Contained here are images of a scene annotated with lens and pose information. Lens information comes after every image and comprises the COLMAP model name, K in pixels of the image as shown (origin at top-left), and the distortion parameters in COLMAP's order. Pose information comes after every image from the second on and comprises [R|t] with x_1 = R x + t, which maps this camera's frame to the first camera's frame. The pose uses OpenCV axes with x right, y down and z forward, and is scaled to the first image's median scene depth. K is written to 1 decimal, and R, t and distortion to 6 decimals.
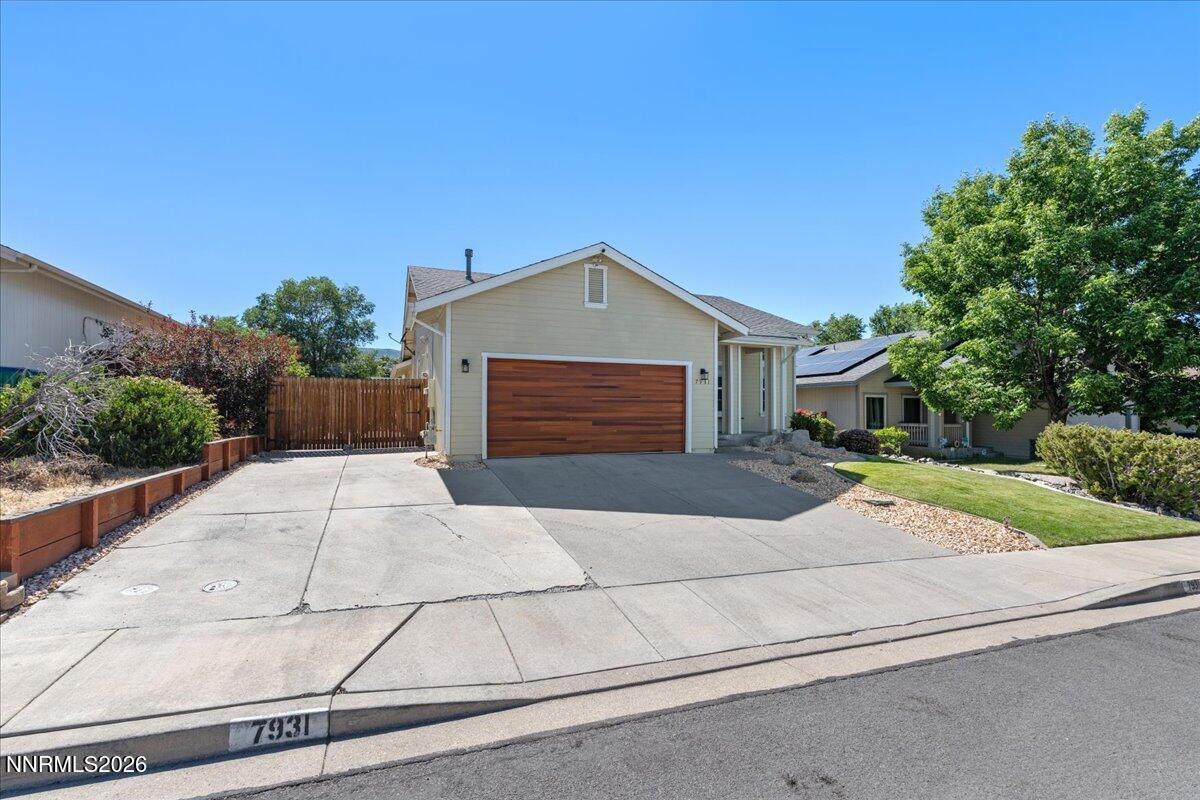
lens RADIAL K [[556.5, 0, 605.6], [0, 556.5, 398.7], [0, 0, 1]] dist [-0.002469, 0.001539]
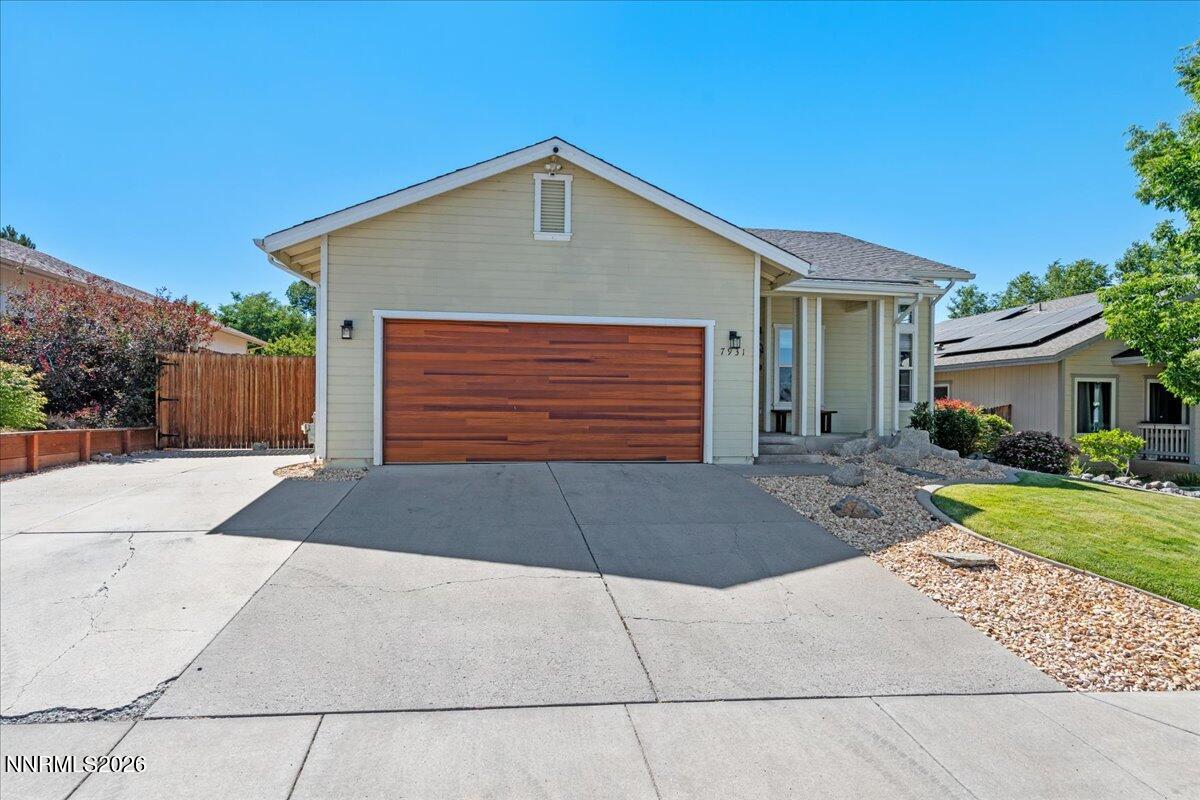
lens RADIAL K [[706.2, 0, 595.8], [0, 706.2, 405.2], [0, 0, 1]] dist [-0.000294, -0.002943]
pose [[0.974201, 0.002766, -0.225664, 0.212790], [0.001013, 0.999861, 0.016628, 0.017534], [0.225679, -0.016428, 0.974063, 0.186744]]
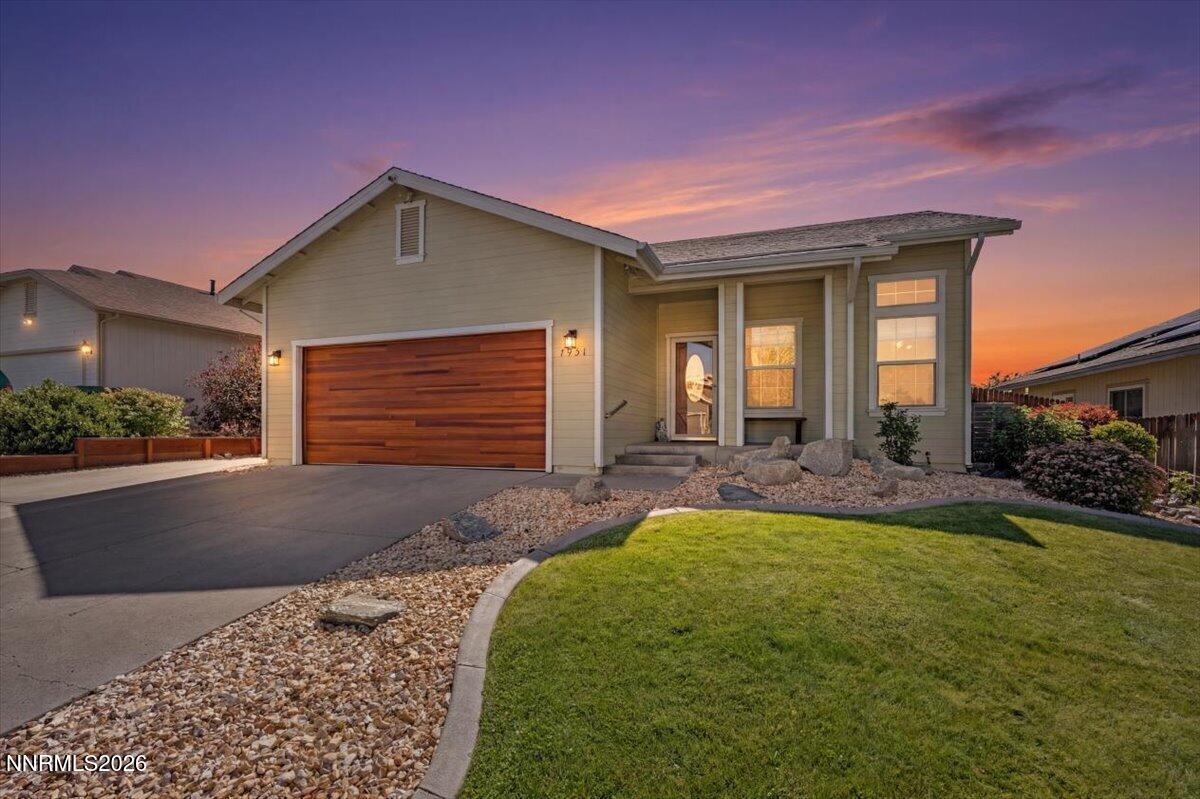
lens RADIAL K [[556.5, 0, 608.3], [0, 556.5, 429.3], [0, 0, 1]] dist [-0.002469, 0.001539]
pose [[0.717460, -0.005552, -0.696577, 0.639111], [0.018100, 0.999779, 0.010675, 0.047046], [0.696364, -0.020267, 0.717403, 0.632955]]
